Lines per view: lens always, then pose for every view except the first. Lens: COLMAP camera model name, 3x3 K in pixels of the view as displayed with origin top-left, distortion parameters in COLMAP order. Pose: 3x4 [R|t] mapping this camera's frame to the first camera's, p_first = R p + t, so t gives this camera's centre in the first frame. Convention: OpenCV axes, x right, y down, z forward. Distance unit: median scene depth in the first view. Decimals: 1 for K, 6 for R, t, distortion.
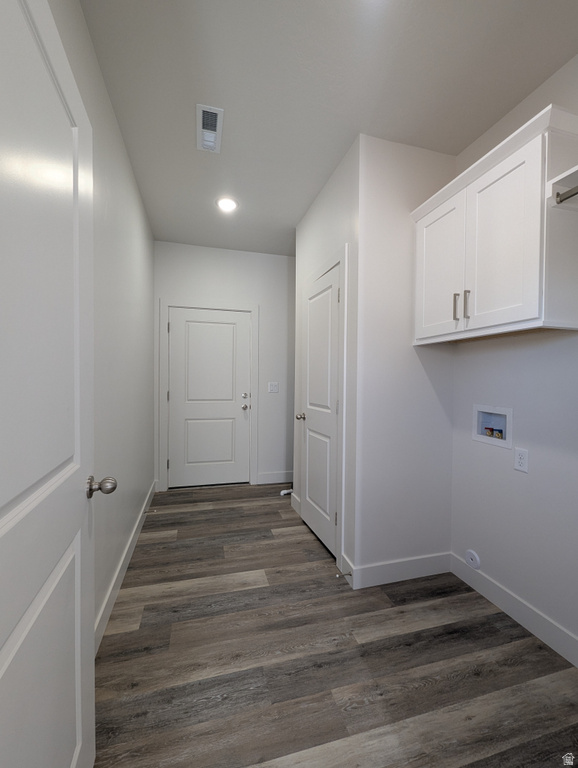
lens RADIAL K [[319.6, 0, 285.4], [0, 319.6, 383.8], [0, 0, 1]] dist [-0.000618, 0.000746]
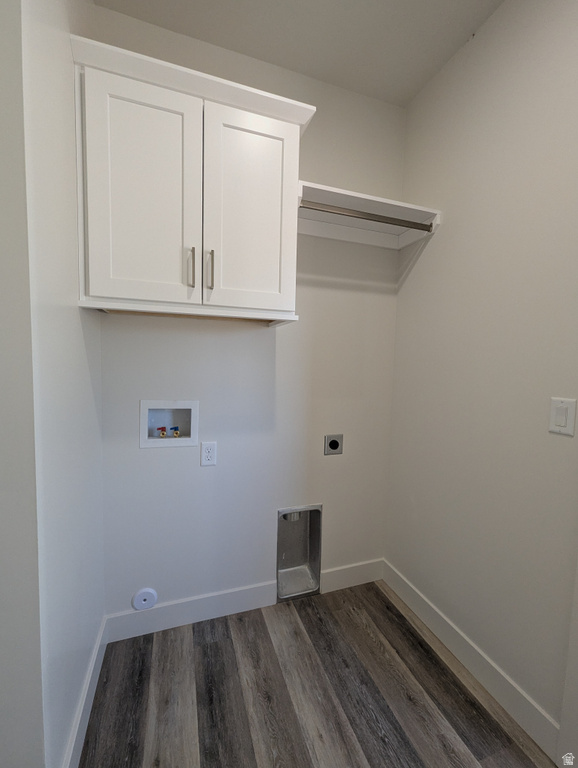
lens RADIAL K [[319.6, 0, 286.8], [0, 319.6, 383.5], [0, 0, 1]] dist [-0.000618, 0.000746]
pose [[-0.057397, -0.076349, 0.995428, -0.196992], [-0.008693, 0.997072, 0.075974, -0.041144], [-0.998314, -0.004292, -0.057892, 0.836270]]
